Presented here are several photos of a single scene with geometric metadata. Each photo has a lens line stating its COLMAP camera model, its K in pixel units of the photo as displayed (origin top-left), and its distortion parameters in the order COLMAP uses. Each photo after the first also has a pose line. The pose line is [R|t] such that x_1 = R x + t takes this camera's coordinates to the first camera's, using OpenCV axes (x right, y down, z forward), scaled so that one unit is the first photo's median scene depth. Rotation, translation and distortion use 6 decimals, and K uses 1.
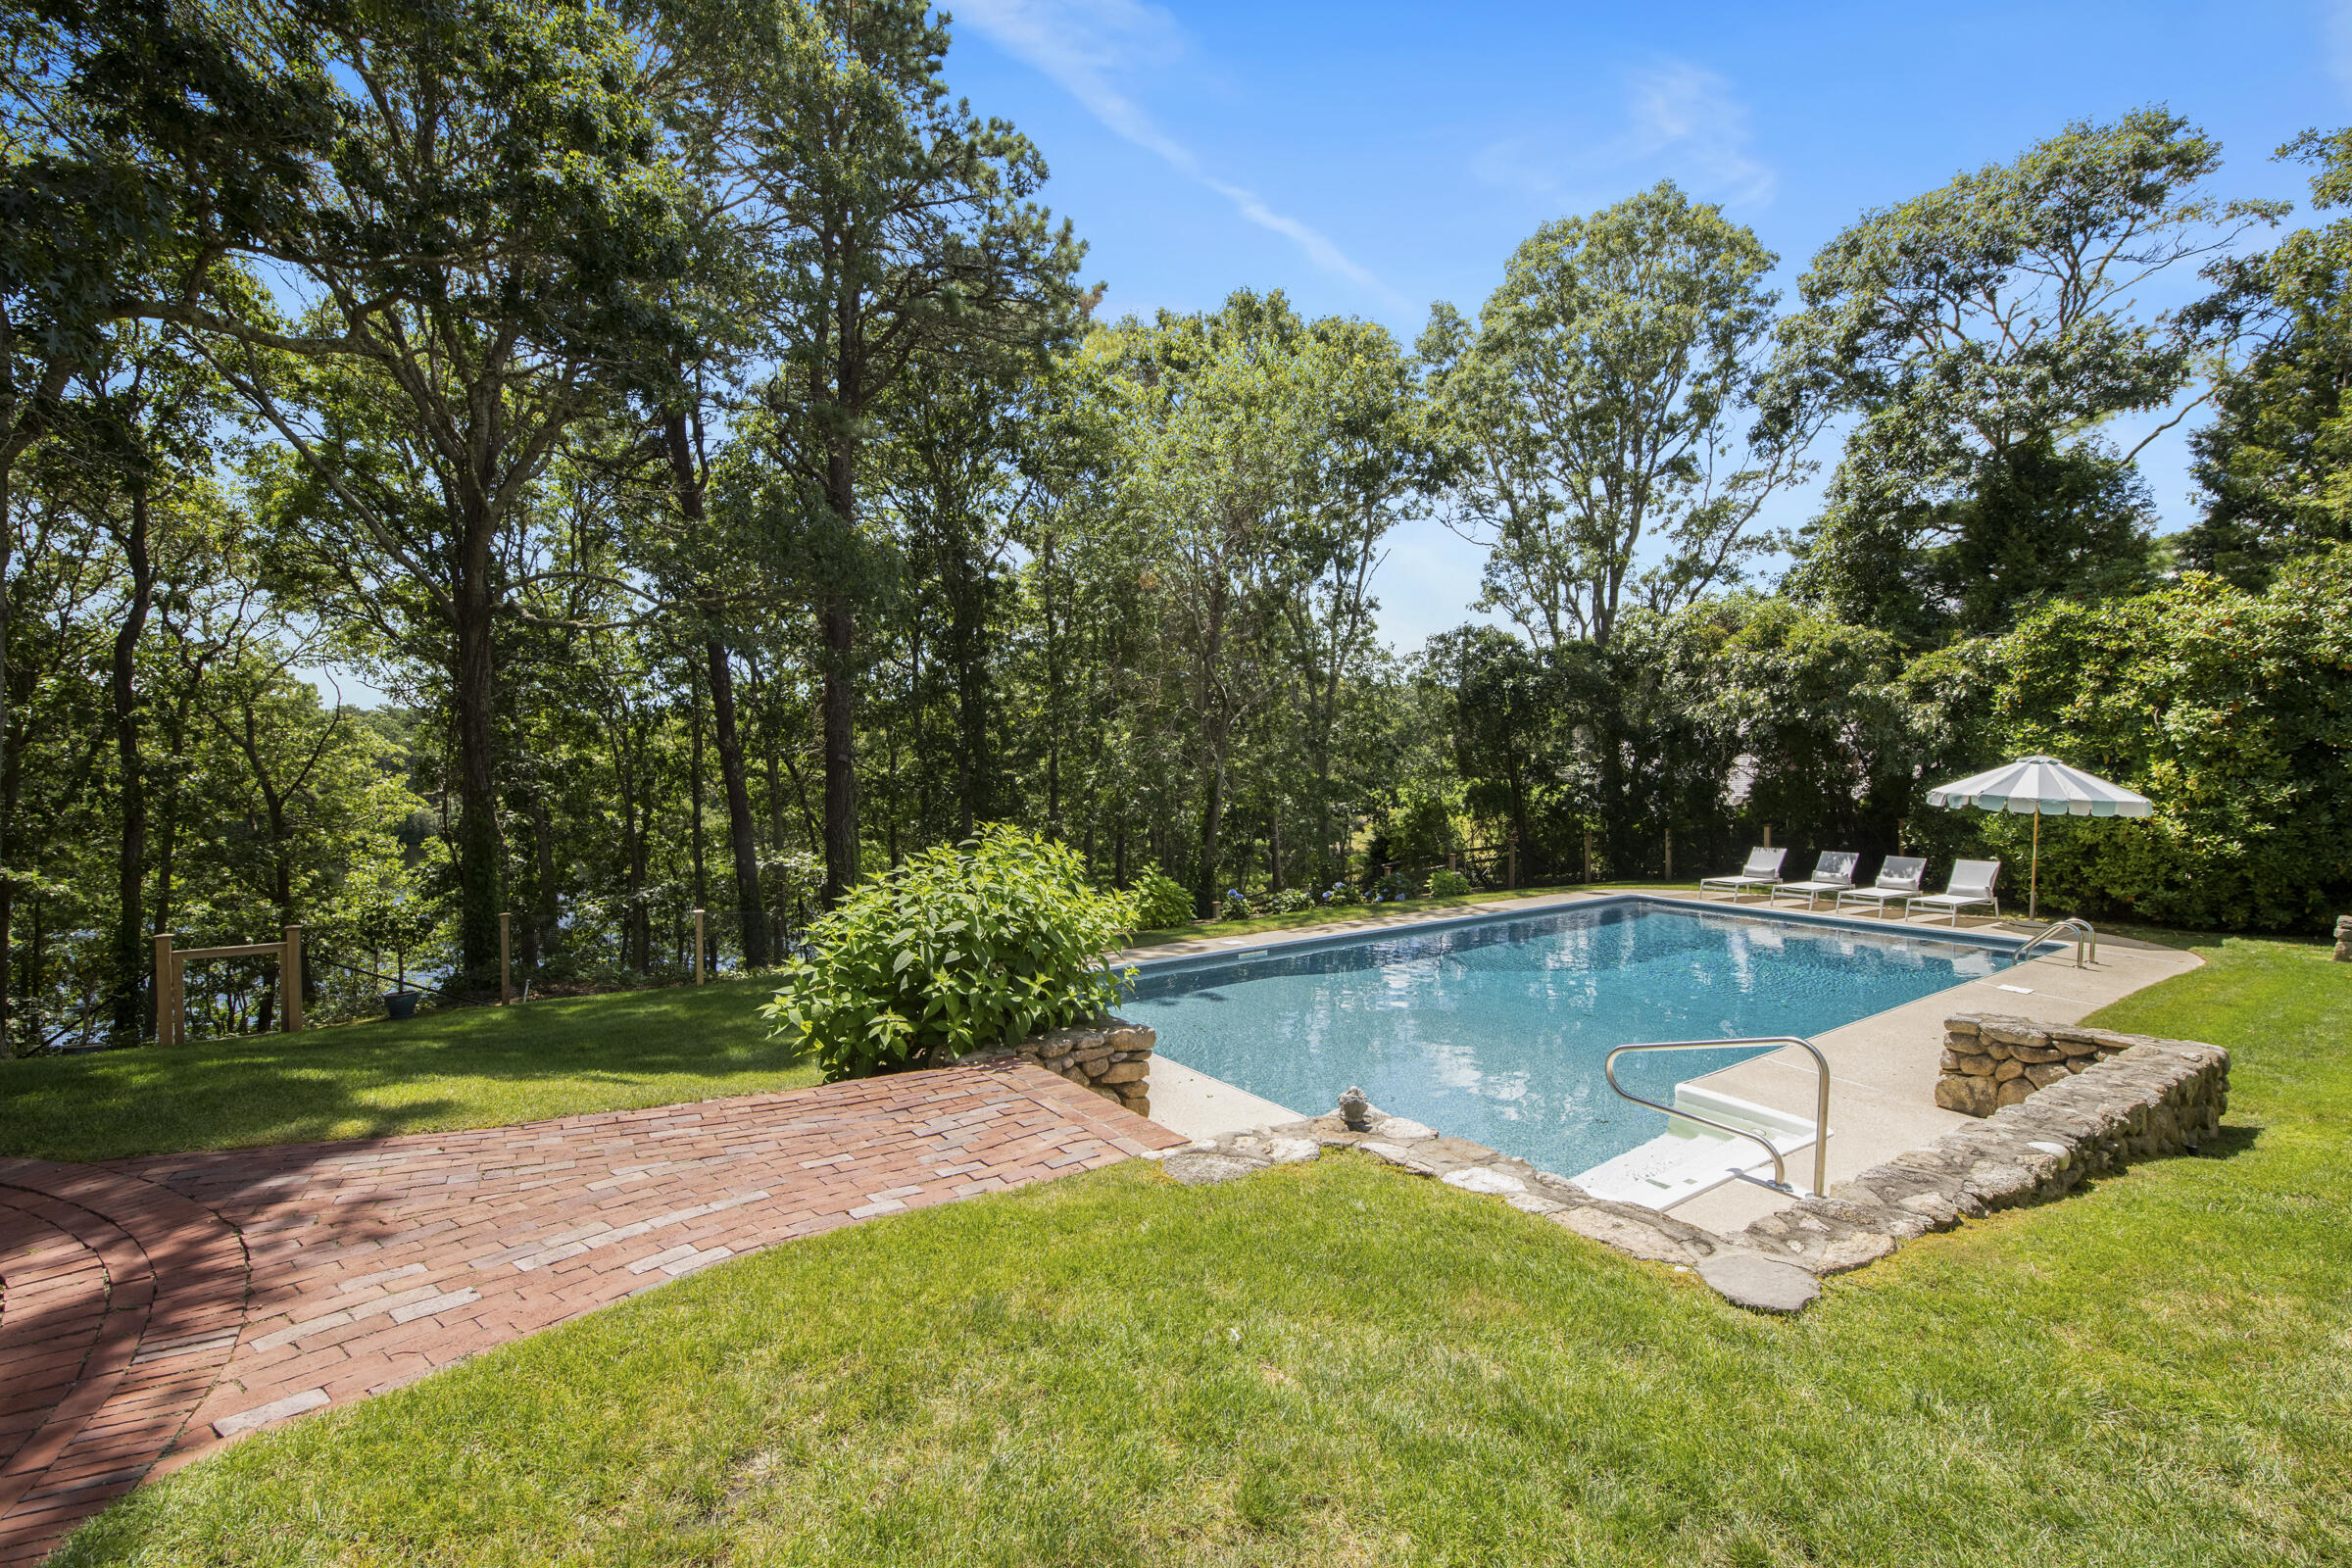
lens RADIAL K [[1044.3, 0, 1173.5], [0, 1044.3, 796.3], [0, 0, 1]] dist [0.000479, -0.008156]
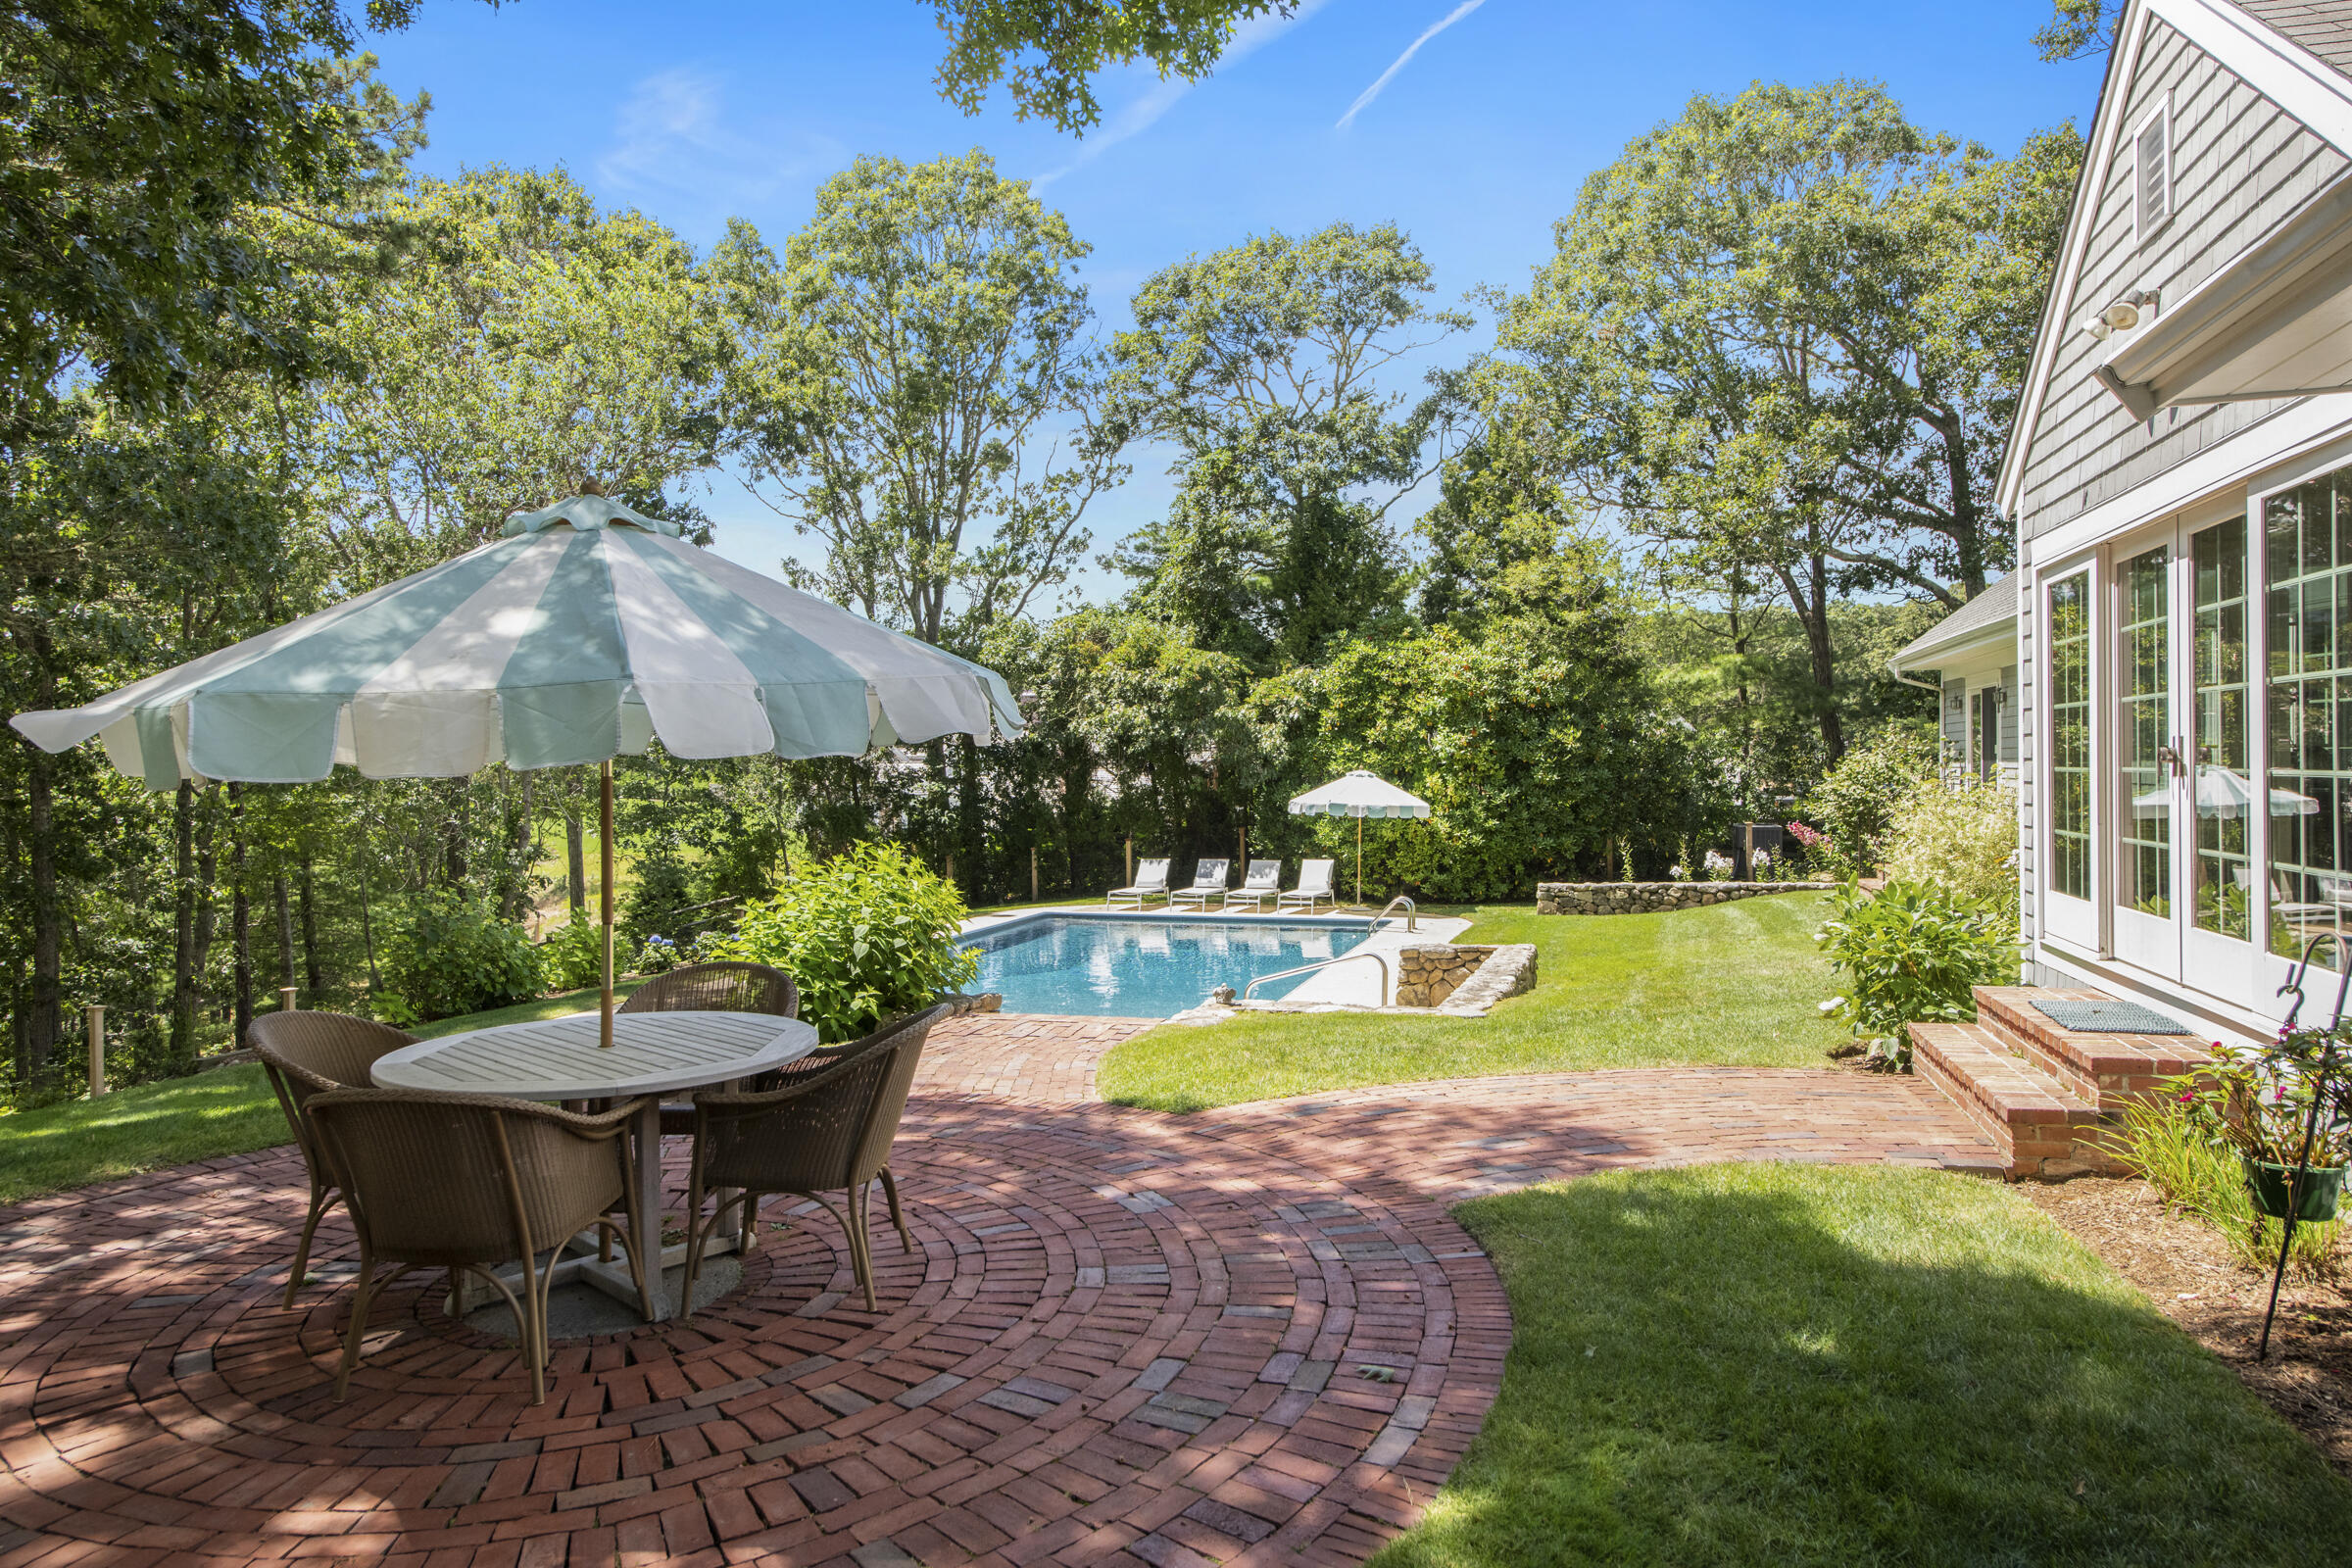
lens RADIAL K [[1485.8, 0, 1176.0], [0, 1485.8, 784.0], [0, 0, 1]] dist [-0.055830, -0.000166]
pose [[0.793789, -0.013356, 0.608046, -0.358962], [0.029709, 0.999417, -0.016831, -0.000087], [-0.607467, 0.031425, 0.793723, -0.226698]]
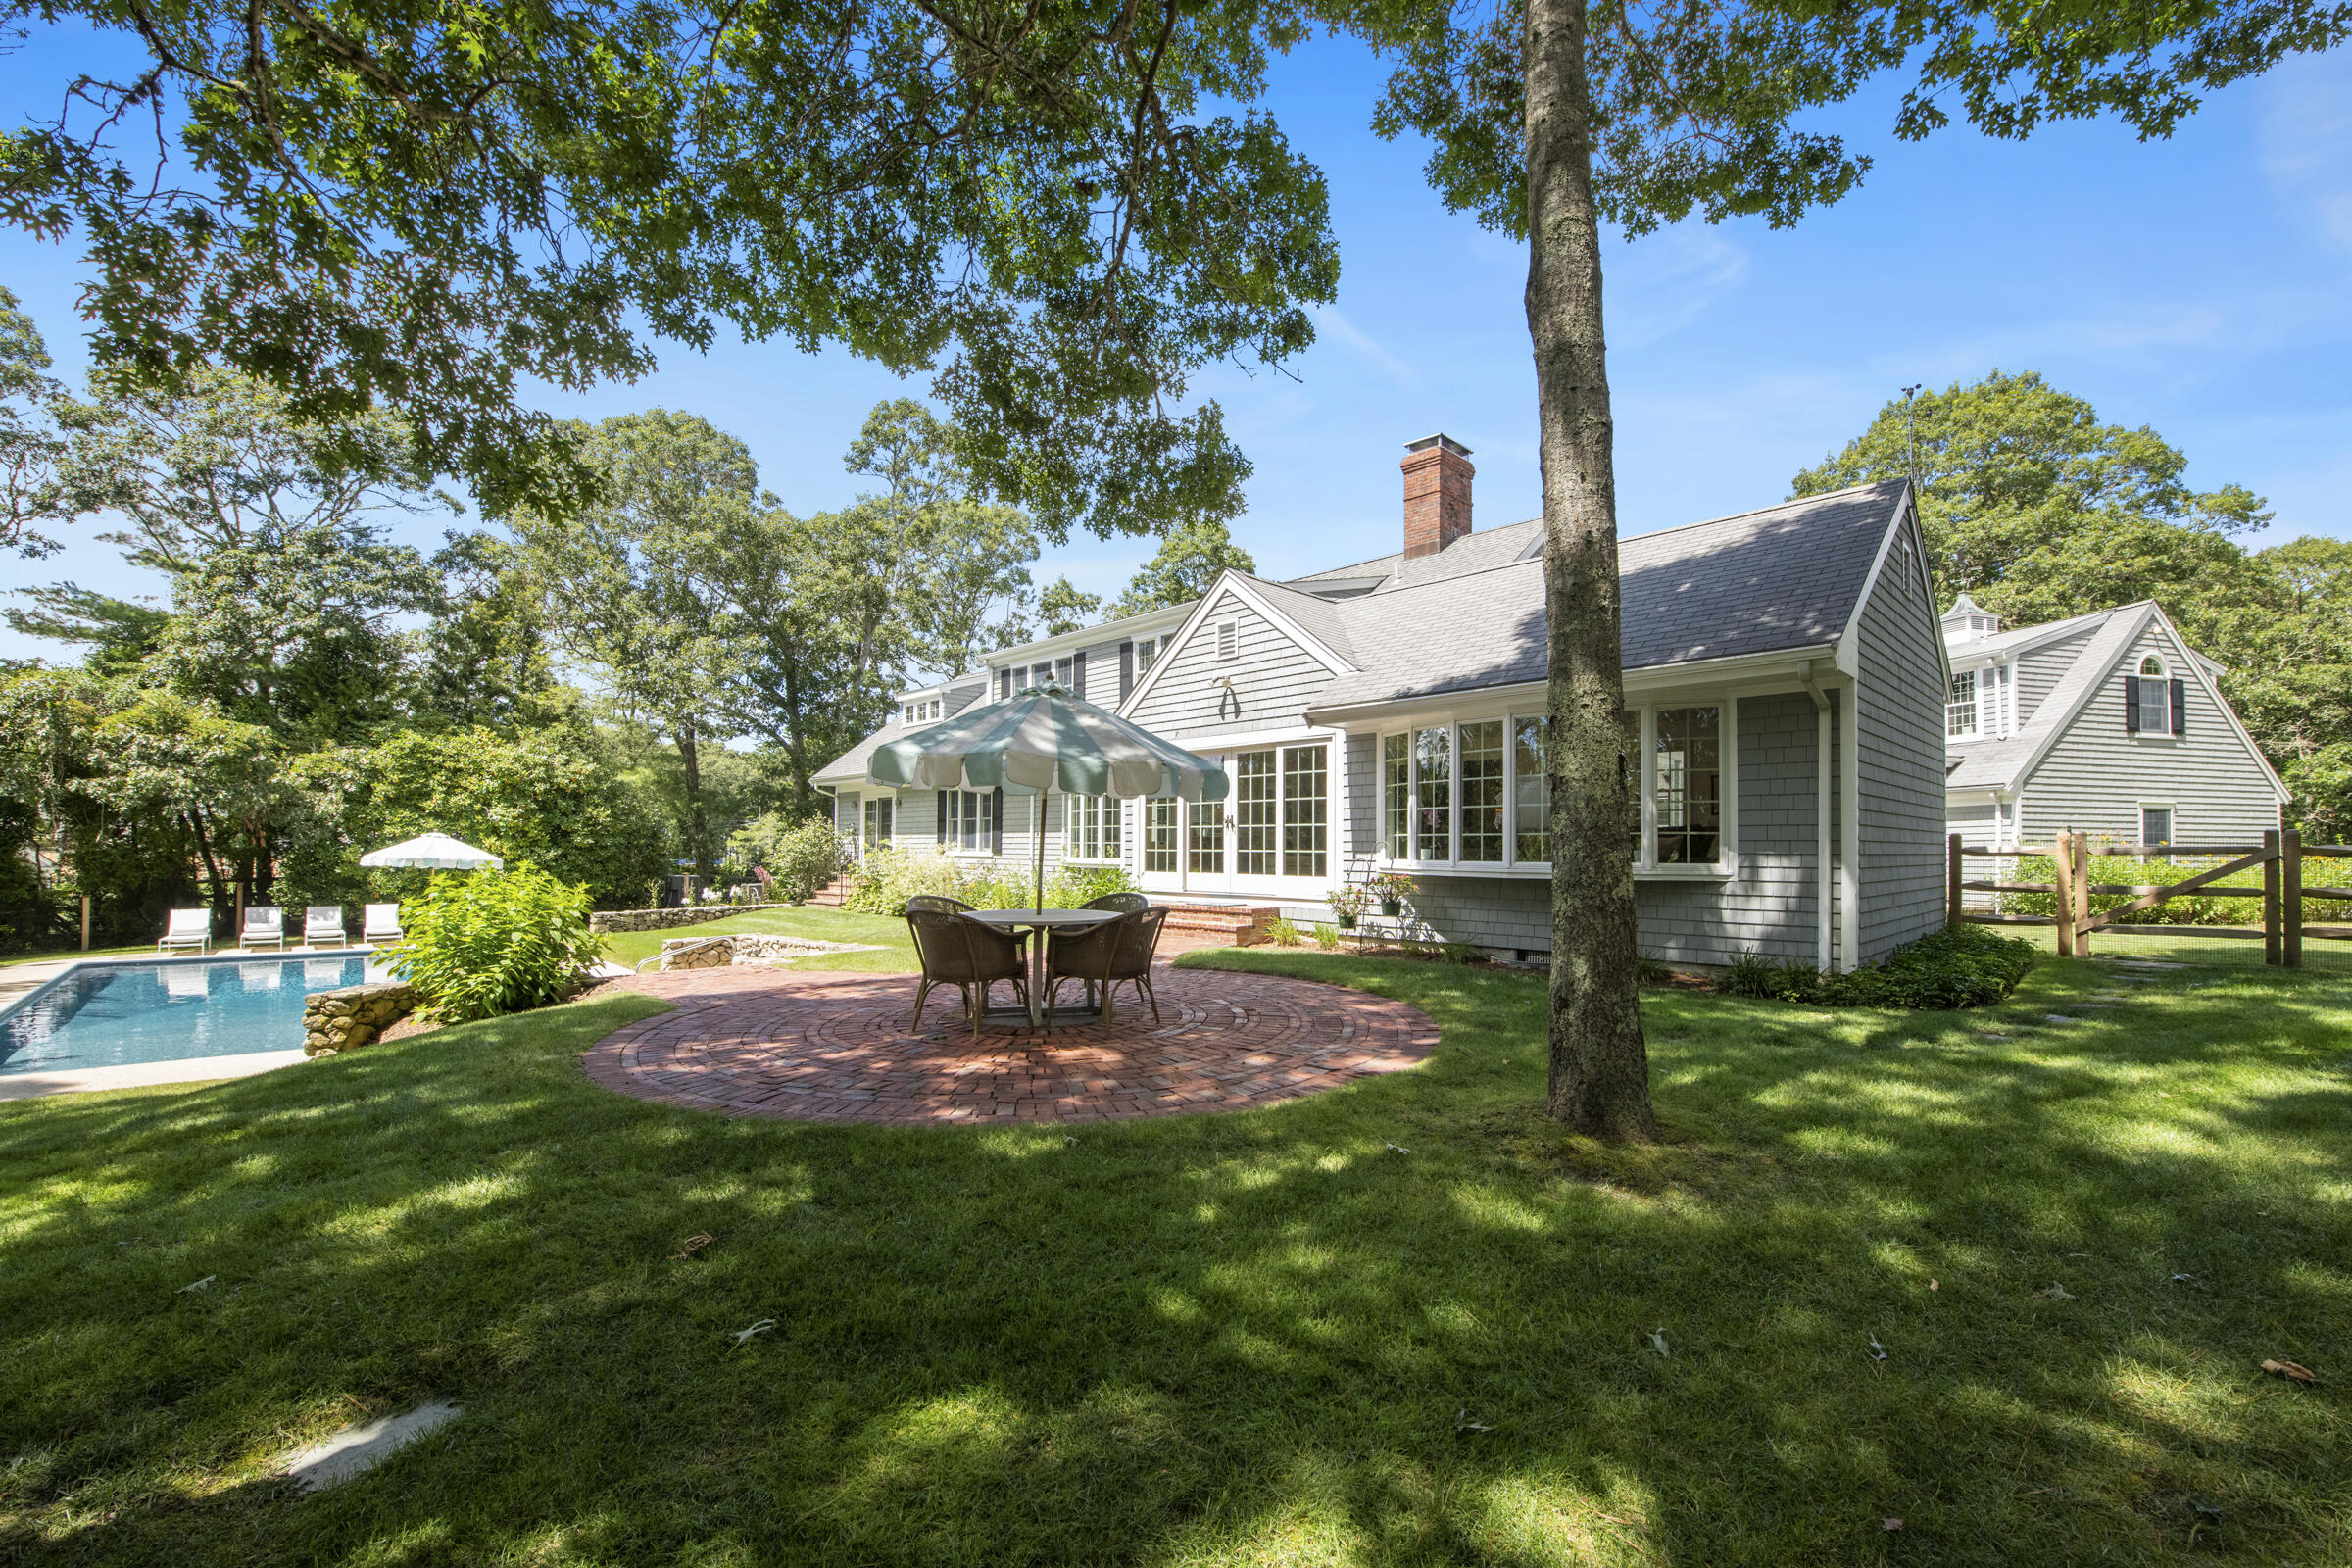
lens RADIAL K [[973.0, 0, 1151.4], [0, 973.0, 808.0], [0, 0, 1]] dist [-0.019441, -0.000169]
pose [[-0.147548, 0.030083, 0.988597, -0.693645], [0.022101, 0.999388, -0.027112, -0.012235], [-0.988808, 0.017848, -0.148122, 0.126454]]
